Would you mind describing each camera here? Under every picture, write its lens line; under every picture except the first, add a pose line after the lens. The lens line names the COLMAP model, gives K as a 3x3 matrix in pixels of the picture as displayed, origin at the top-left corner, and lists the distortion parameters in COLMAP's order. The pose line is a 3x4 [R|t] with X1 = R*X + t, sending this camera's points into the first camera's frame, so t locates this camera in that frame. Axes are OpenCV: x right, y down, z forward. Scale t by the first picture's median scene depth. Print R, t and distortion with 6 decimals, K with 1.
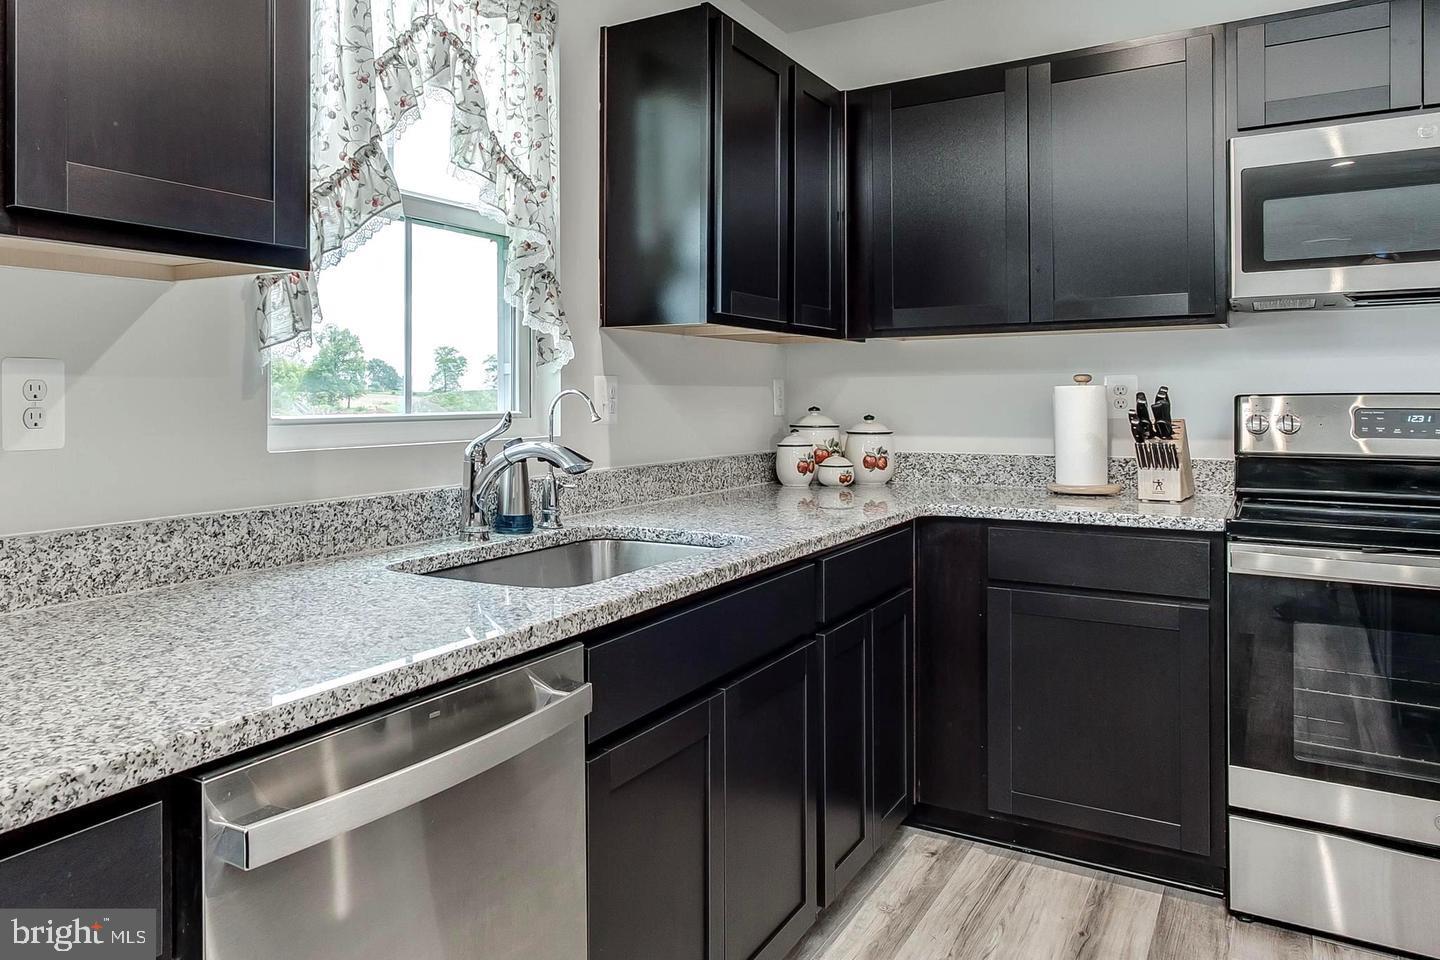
lens RADIAL K [[1052.3, 0, 548.7], [0, 1052.3, 394.3], [0, 0, 1]] dist [0.003266, 0.005252]
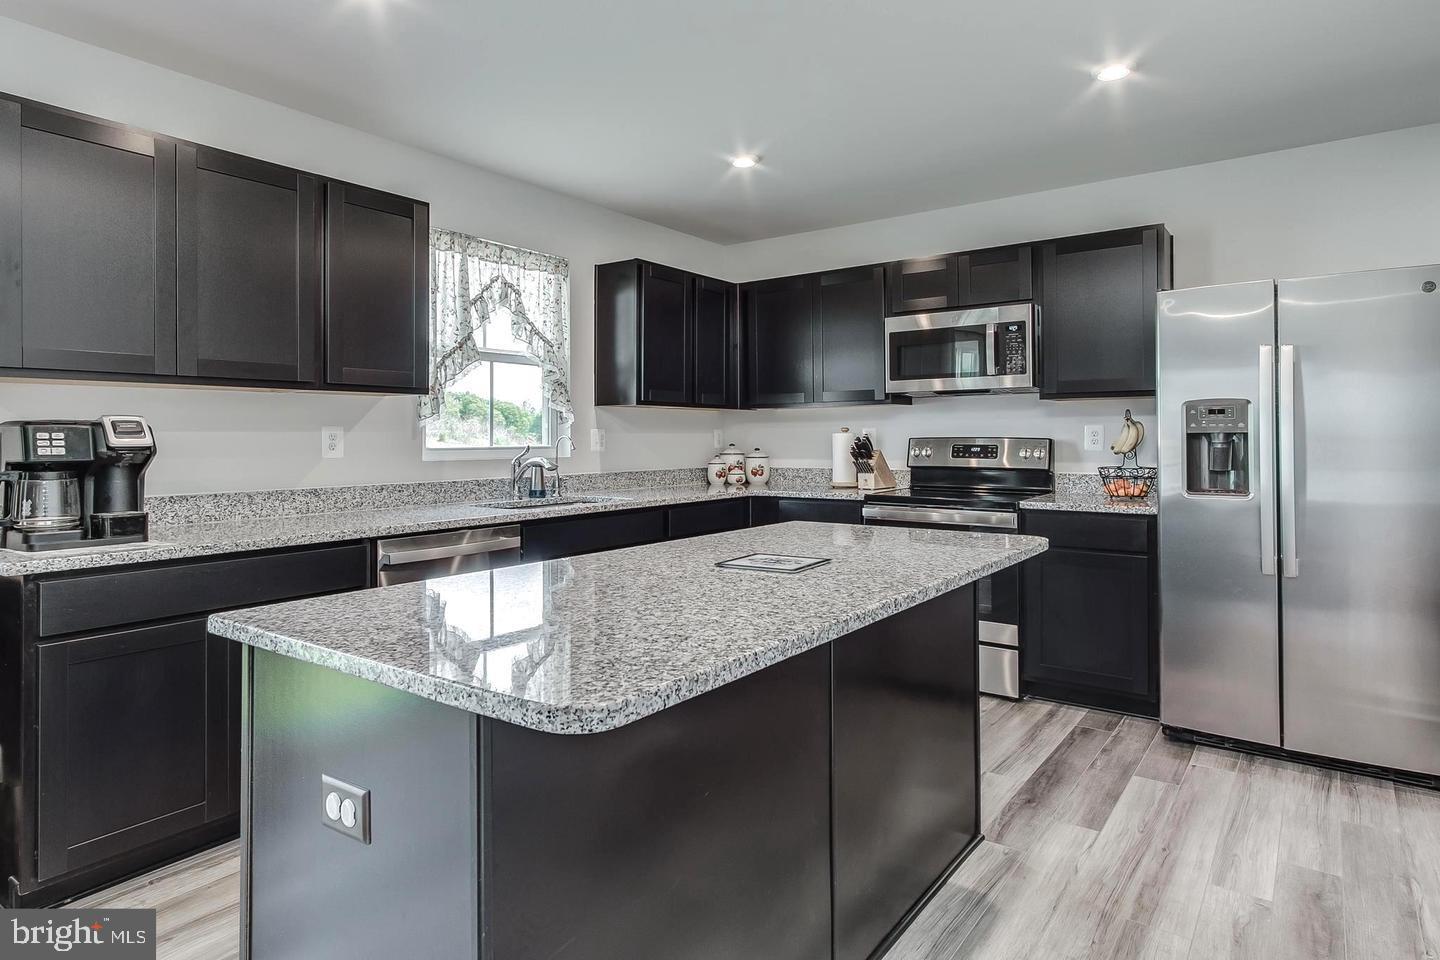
lens RADIAL K [[833.9, 0, 709.0], [0, 833.9, 433.2], [0, 0, 1]] dist [0.003518, -0.000450]
pose [[0.999720, 0.000262, -0.023674, 0.338689], [-0.000319, 0.999997, -0.002406, -0.005211], [0.023674, 0.002413, 0.999717, -0.716536]]
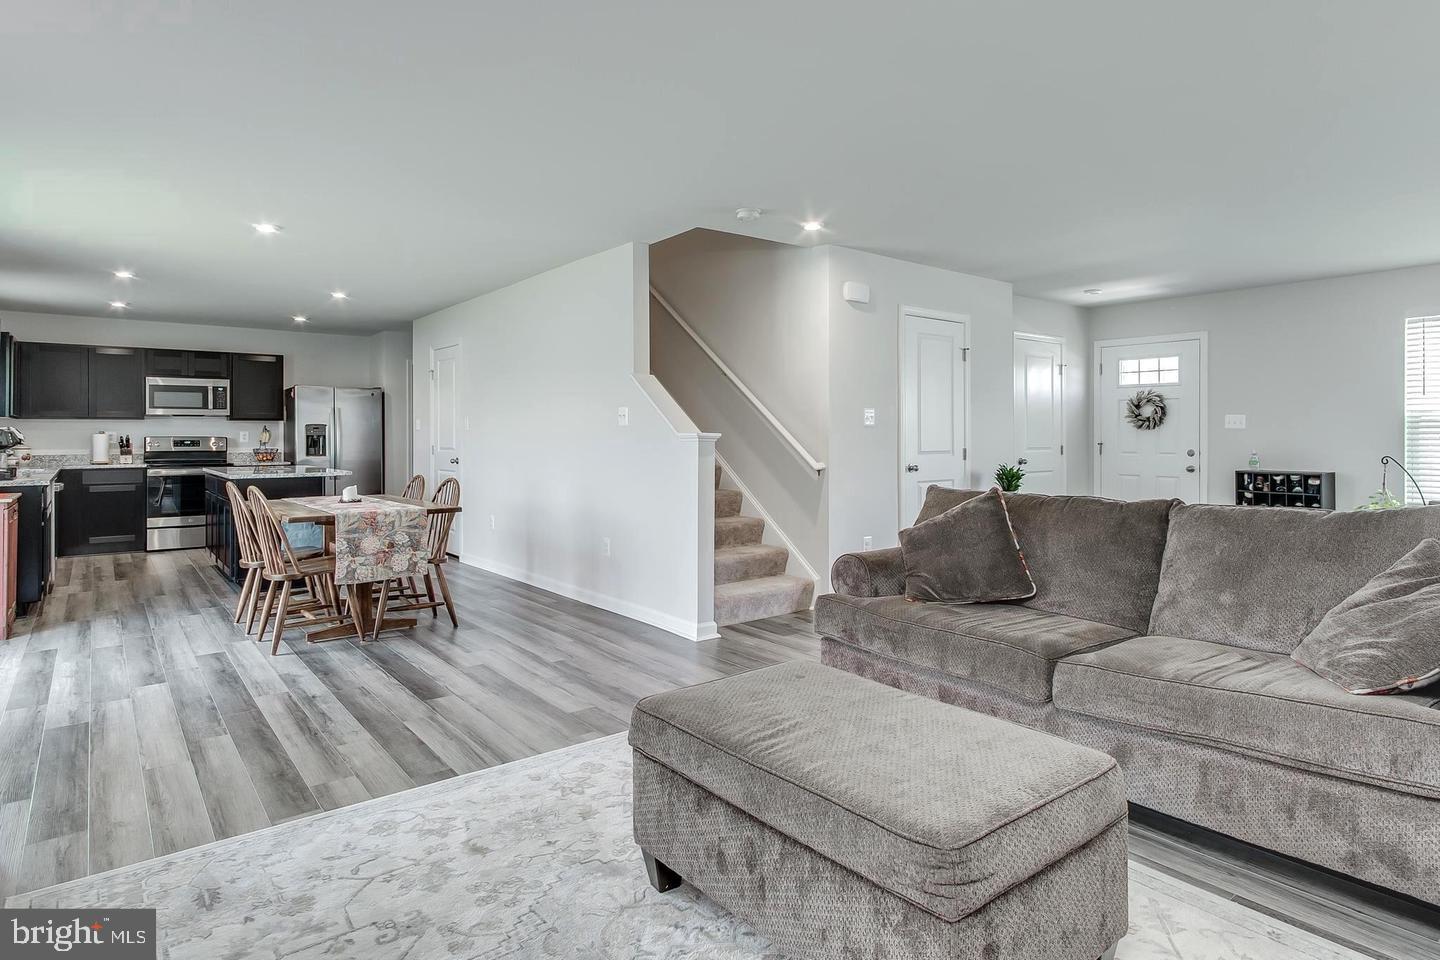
lens RADIAL K [[808.4, 0, 743.9], [0, 808.4, 442.3], [0, 0, 1]] dist [0.008976, 0.002408]
pose [[0.295183, -0.005136, 0.955427, -1.842702], [-0.002781, 0.999977, 0.006234, -0.005272], [-0.955437, -0.004498, 0.295162, -2.362412]]
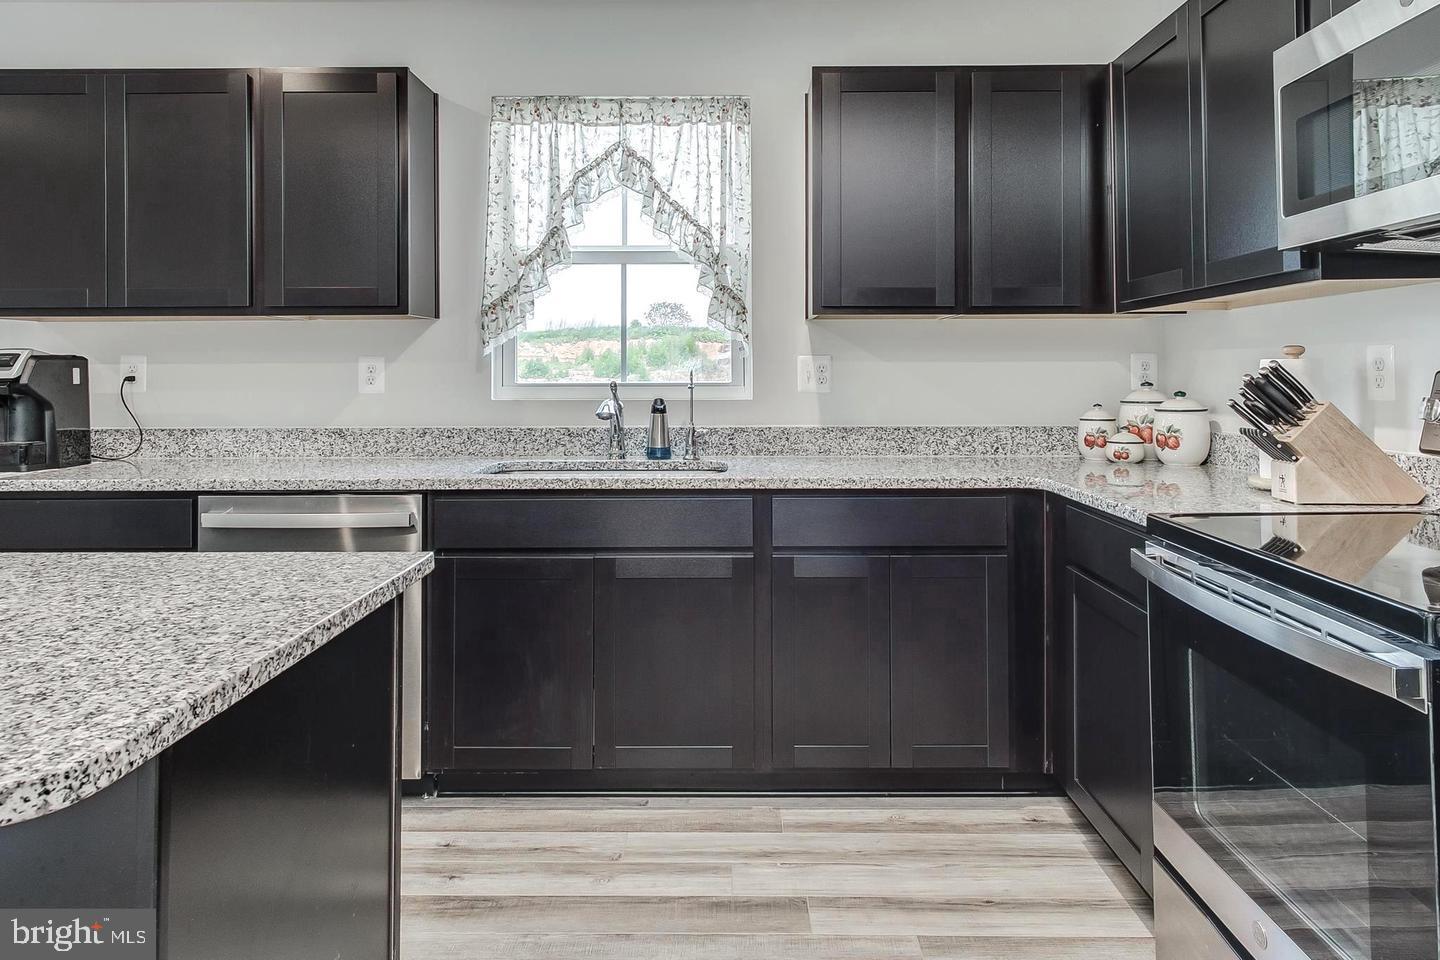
lens RADIAL K [[932.1, 0, 723.3], [0, 932.1, 362.2], [0, 0, 1]] dist [0.002879, 0.000770]
pose [[0.566269, -0.006629, -0.824194, 1.019660], [0.002320, 0.999977, -0.006448, -0.002398], [0.824217, 0.001739, 0.566271, 0.259356]]
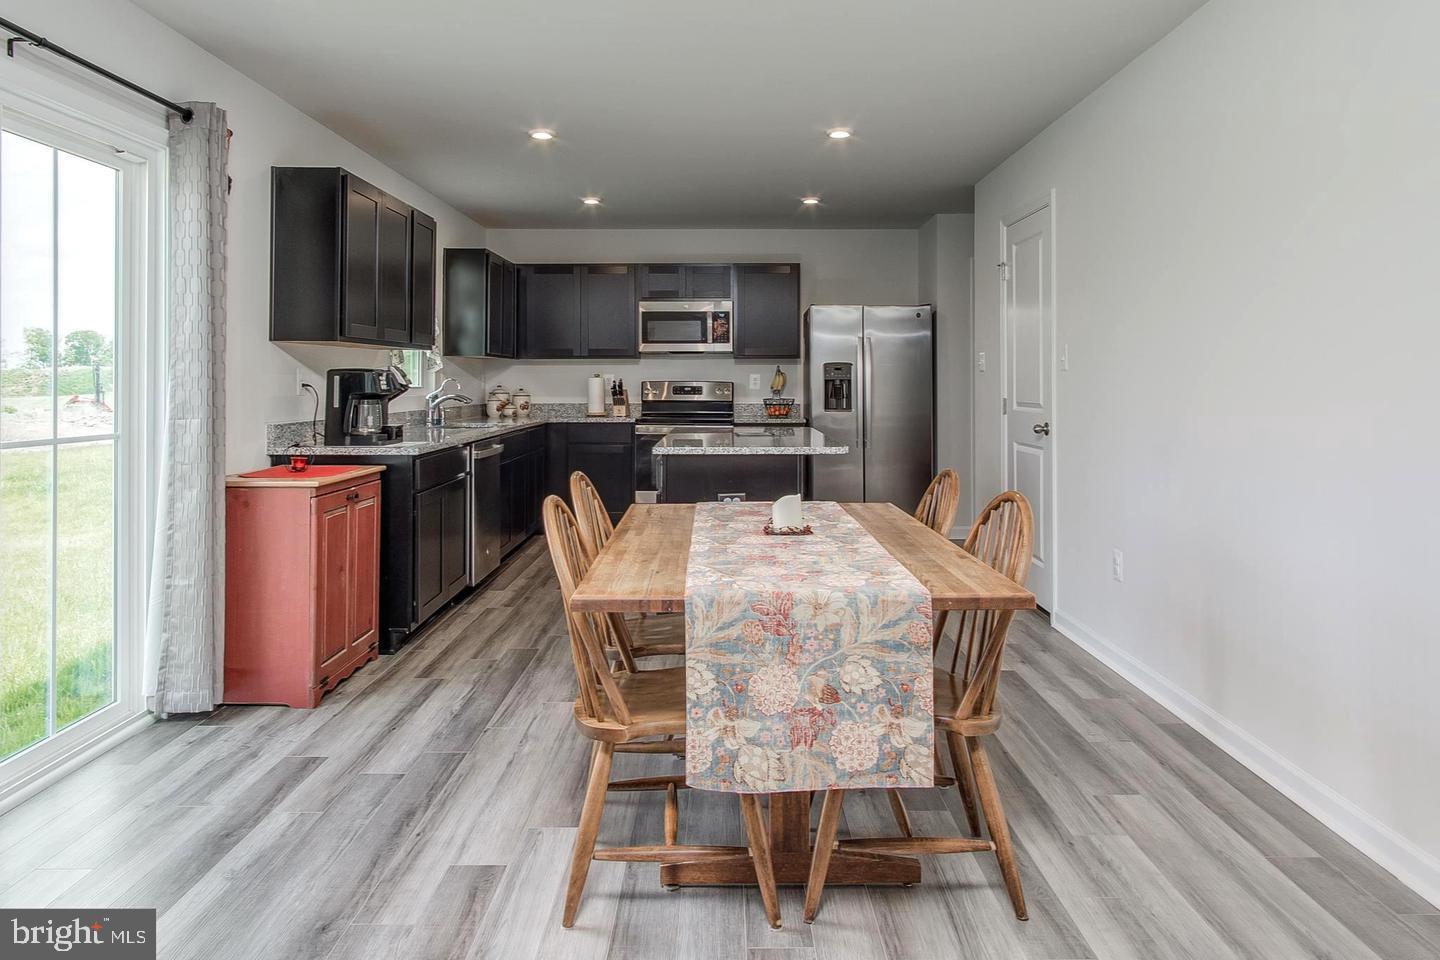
lens RADIAL K [[1003.4, 0, 708.1], [0, 1003.4, 368.3], [0, 0, 1]] dist [0.006751, 0.001262]
pose [[0.830106, 0.012144, 0.557473, -0.905105], [-0.006597, 0.999907, -0.011960, -0.004526], [-0.557566, 0.006250, 0.830109, -1.700143]]
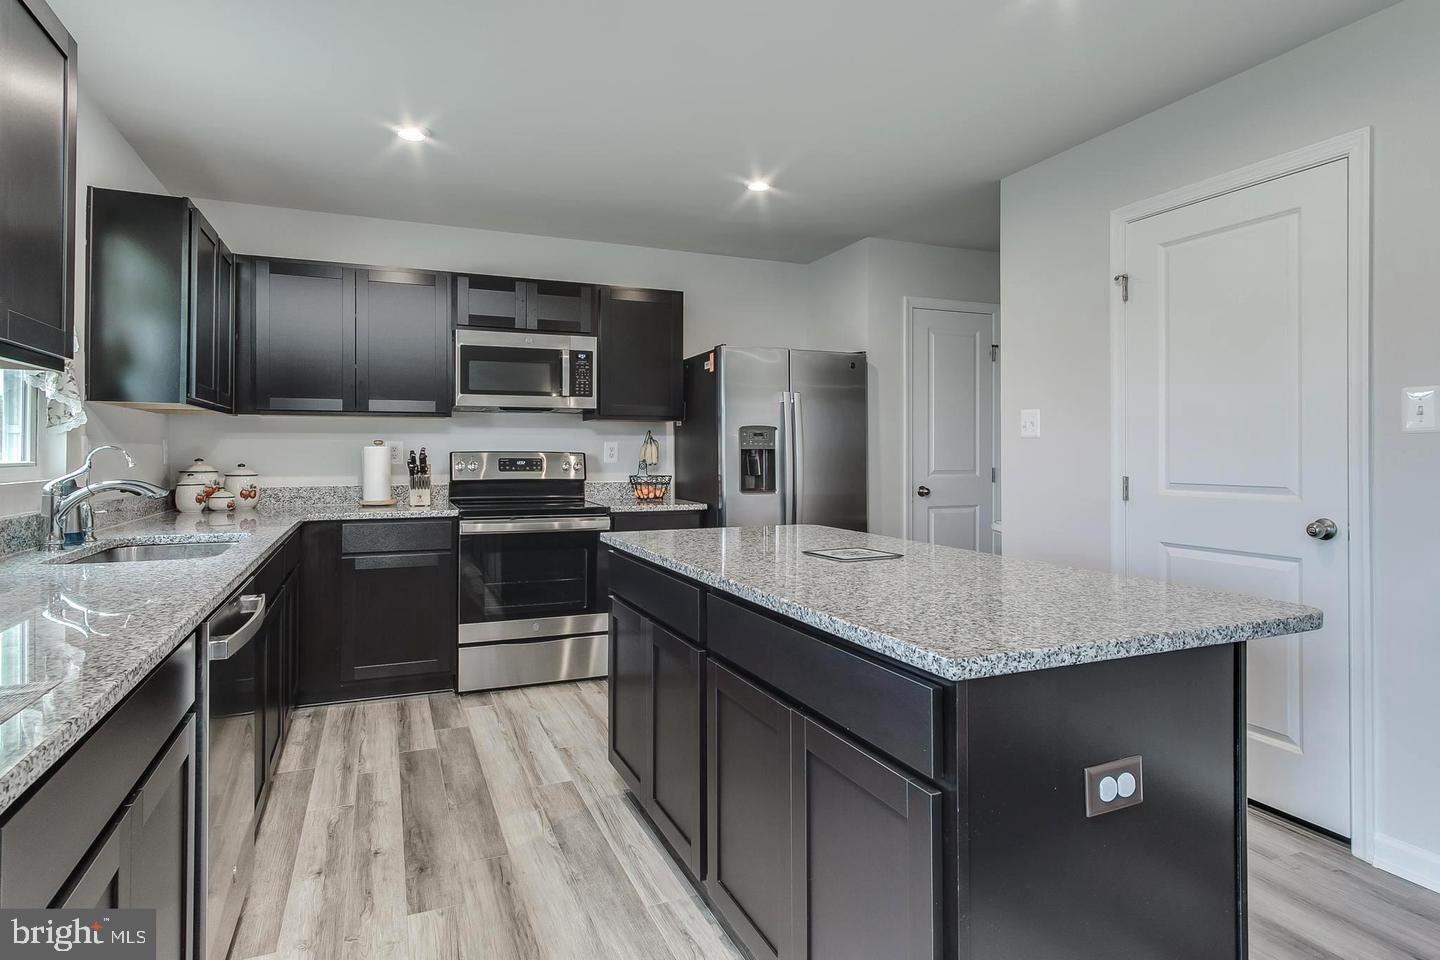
lens RADIAL K [[808.4, 0, 721.9], [0, 808.4, 443.9], [0, 0, 1]] dist [0.008976, 0.002408]
pose [[0.527974, 0.013801, 0.849148, -0.448753], [-0.006007, 0.999904, -0.012516, 0.001516], [-0.849239, 0.001508, 0.528006, -0.303758]]
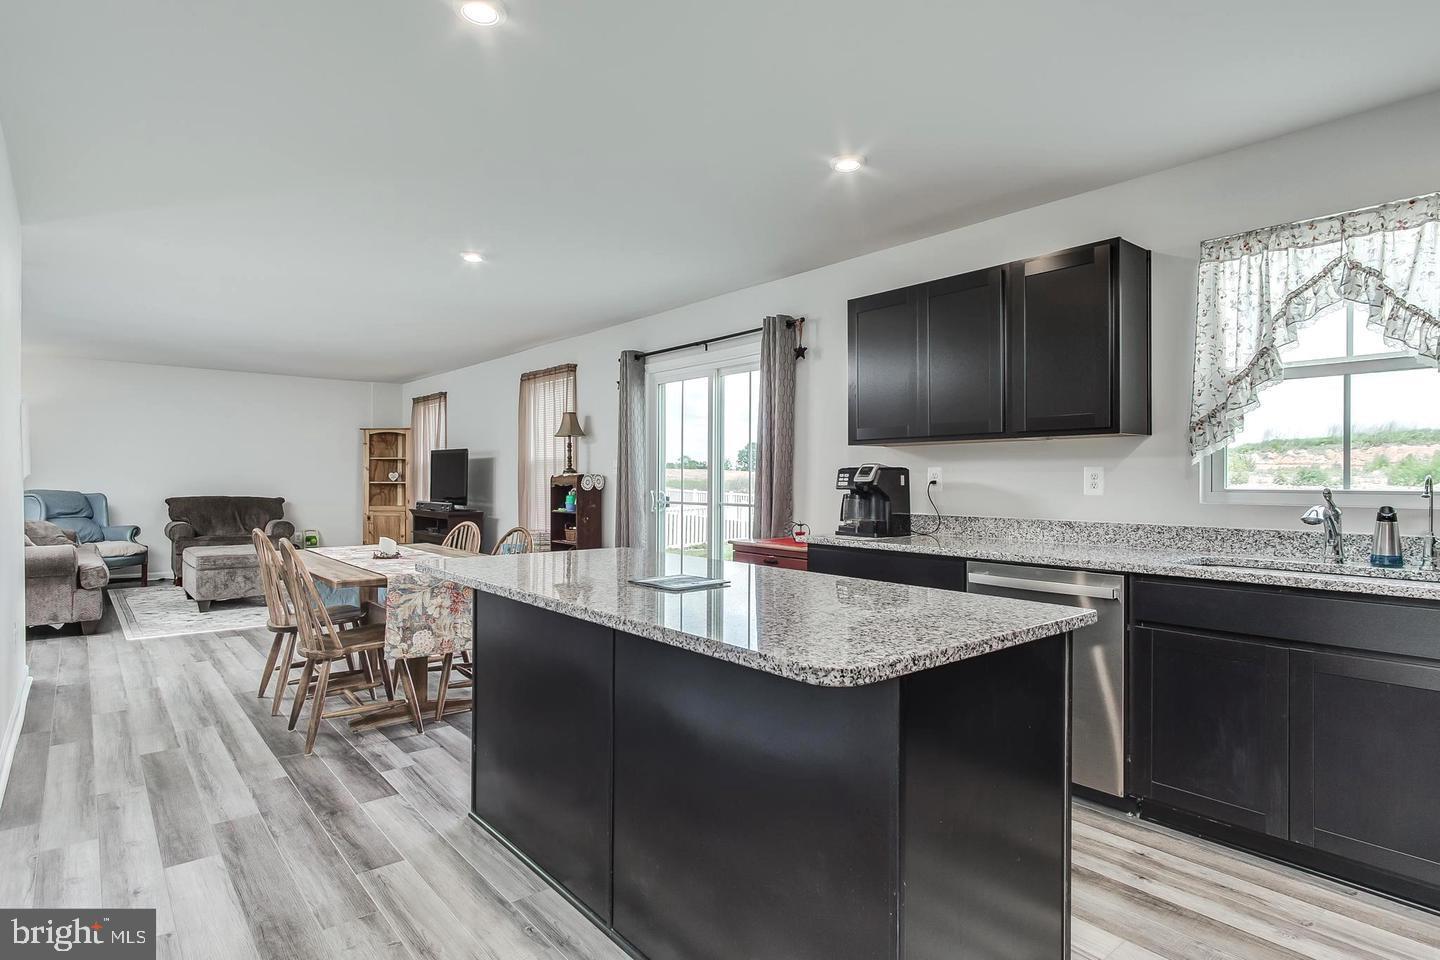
lens RADIAL K [[755.8, 0, 721.8], [0, 755.8, 478.2], [0, 0, 1]] dist [0.003312, 0.000634]
pose [[-0.261972, 0.002777, -0.965071, 1.150785], [0.000875, 0.999996, 0.002640, -0.003338], [0.965075, -0.000153, -0.261974, 0.300227]]
